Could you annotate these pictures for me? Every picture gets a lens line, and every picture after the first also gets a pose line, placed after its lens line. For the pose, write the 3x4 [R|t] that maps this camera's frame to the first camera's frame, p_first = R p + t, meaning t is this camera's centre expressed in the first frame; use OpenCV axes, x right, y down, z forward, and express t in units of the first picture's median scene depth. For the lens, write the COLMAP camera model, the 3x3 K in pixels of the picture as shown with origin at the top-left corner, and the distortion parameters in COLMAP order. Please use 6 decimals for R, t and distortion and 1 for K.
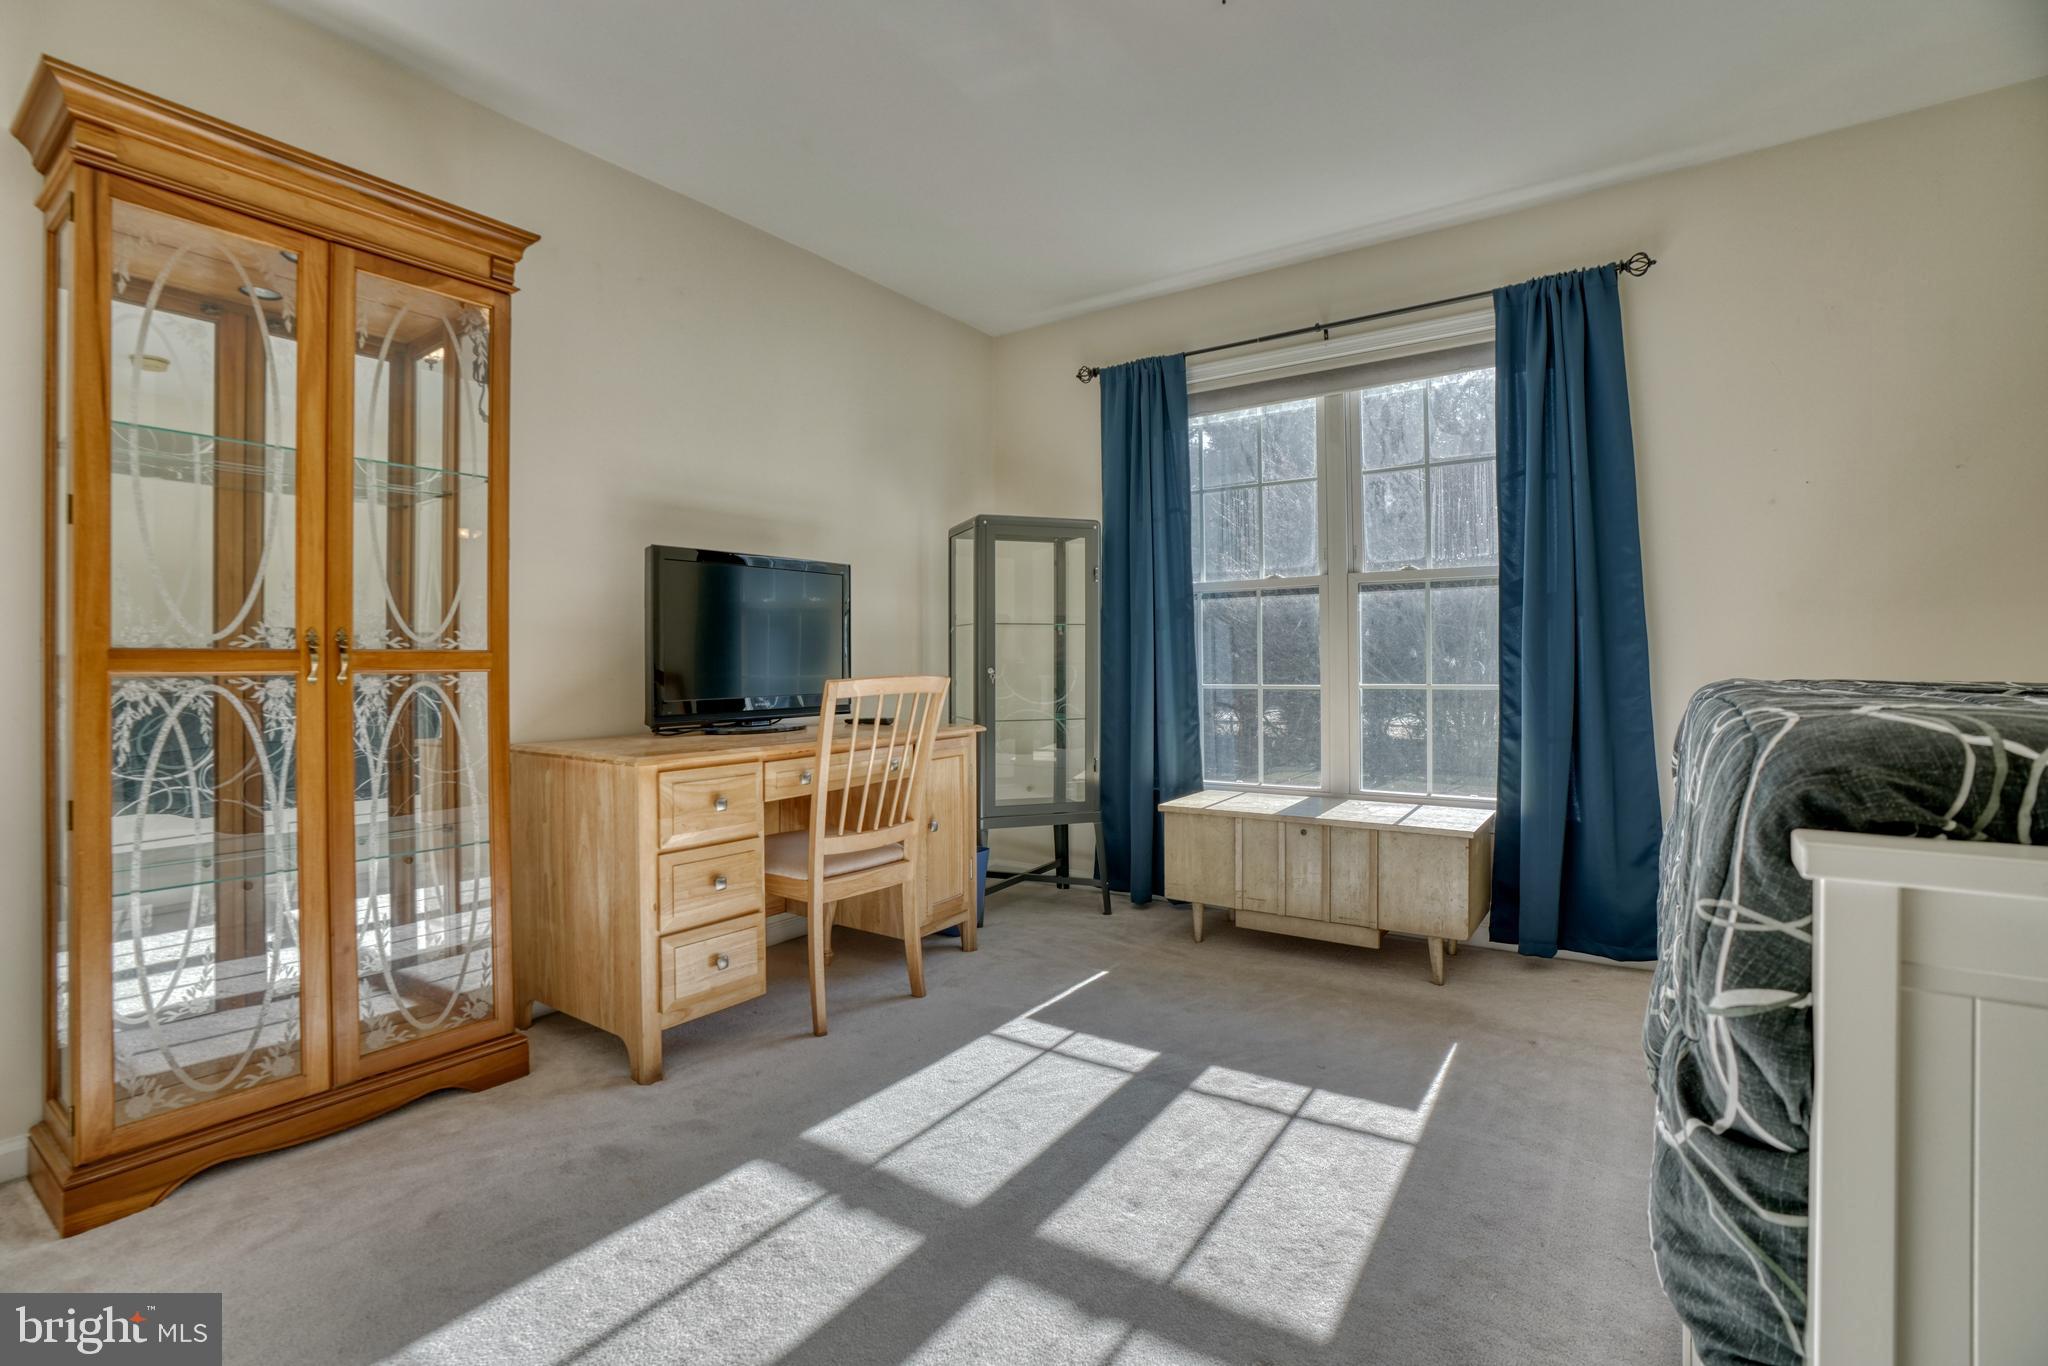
lens RADIAL K [[898.1, 0, 1024.0], [0, 898.1, 683.0], [0, 0, 1]] dist [-0.058291, 0.018605]
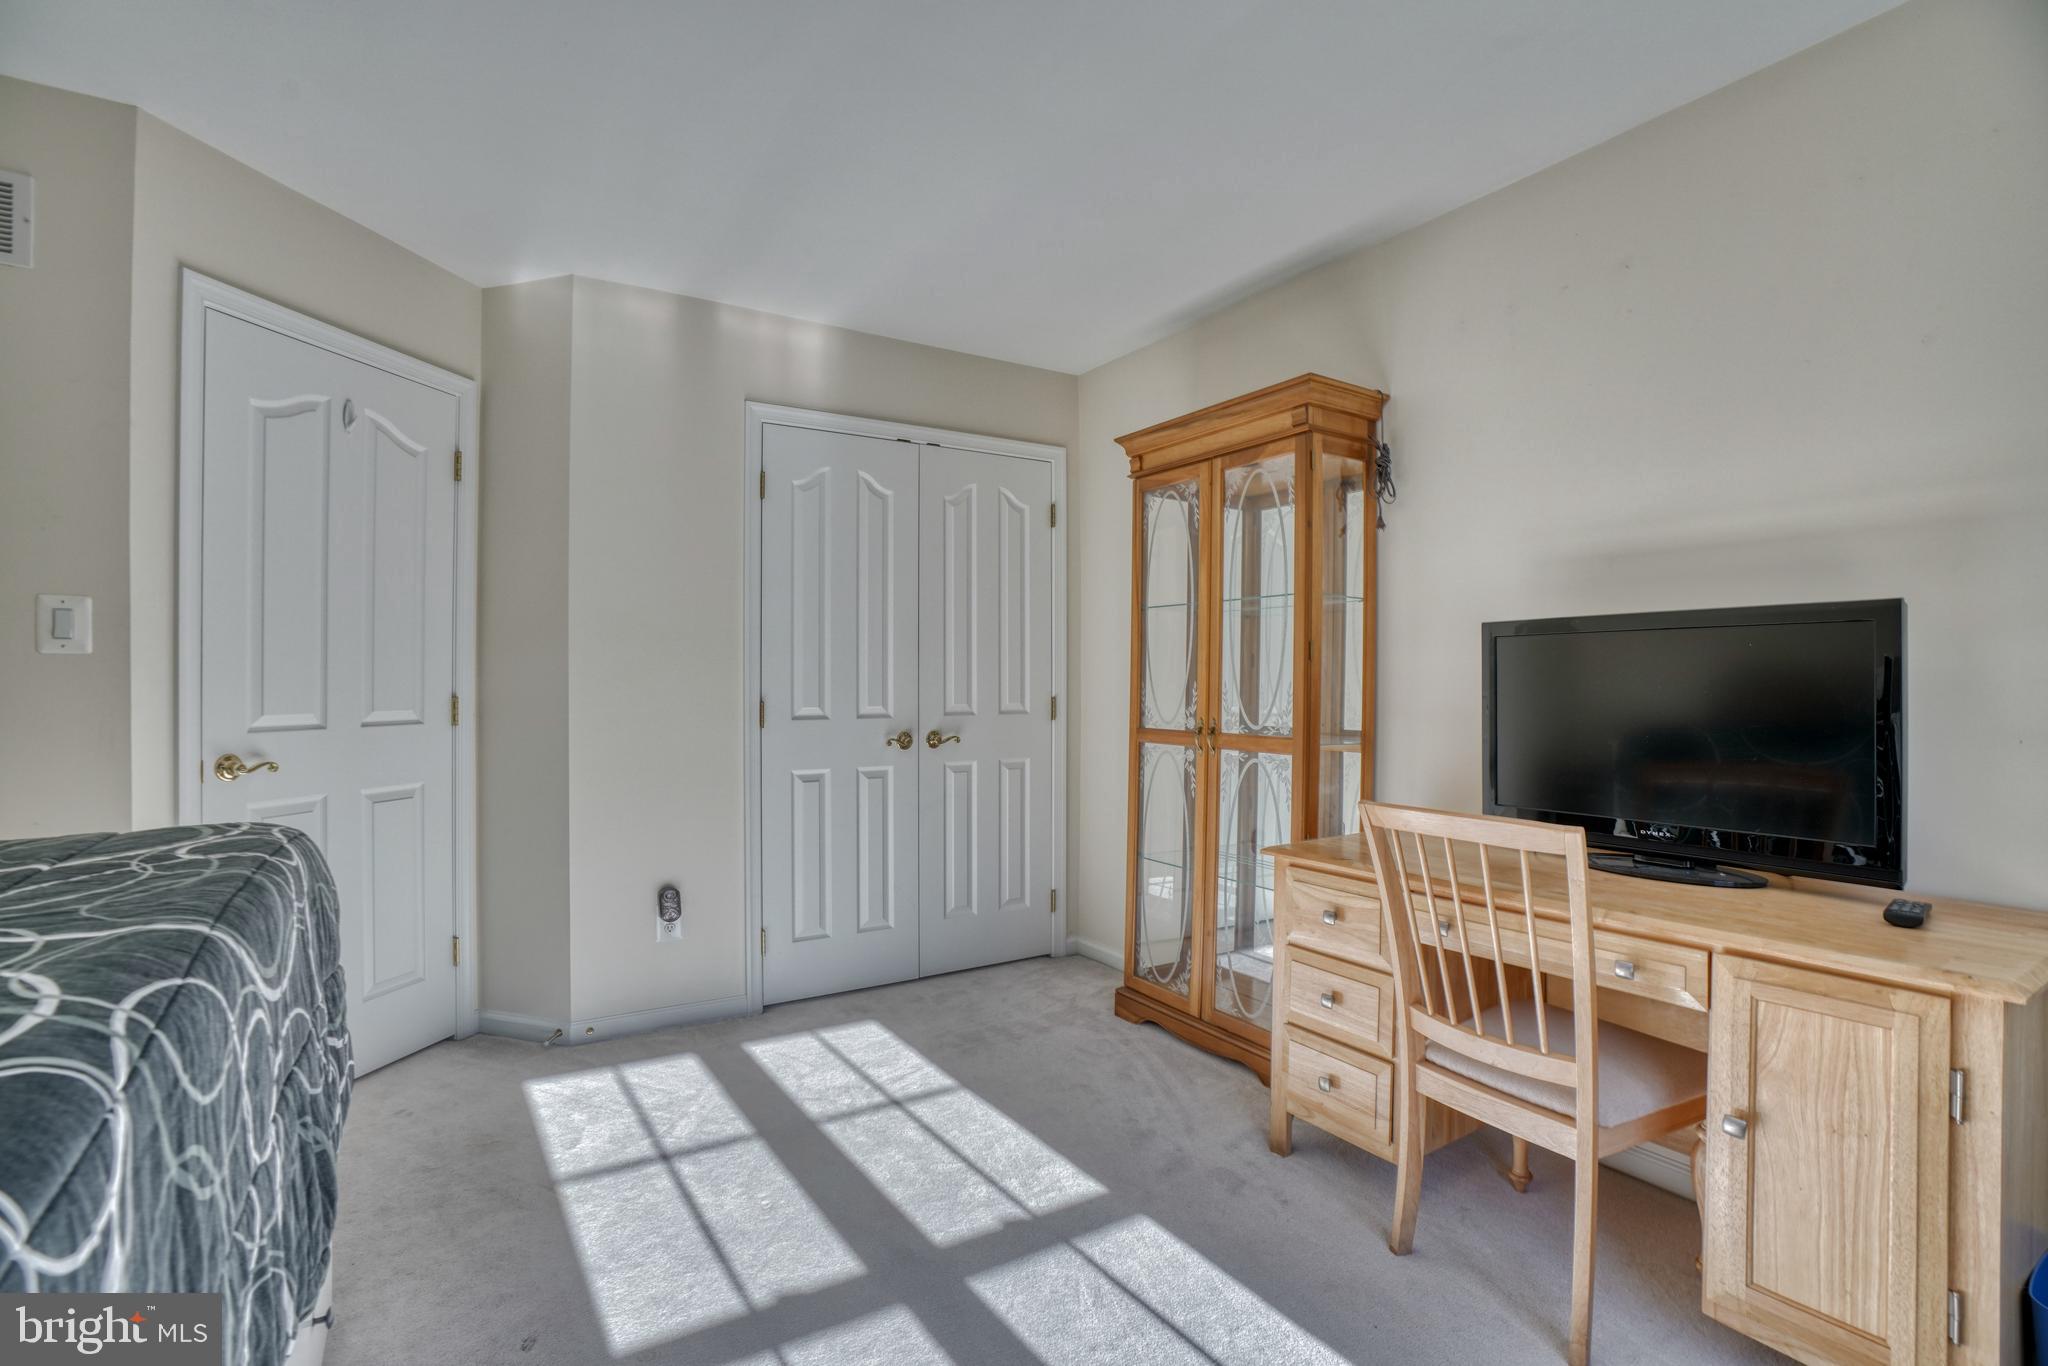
lens RADIAL K [[979.9, 0, 1018.6], [0, 979.9, 726.8], [0, 0, 1]] dist [-0.071300, 0.028248]
pose [[-0.386411, 0.047832, -0.921086, 0.844791], [-0.024328, 0.997778, 0.062020, -0.139258], [0.922006, 0.046373, -0.384389, 1.292379]]
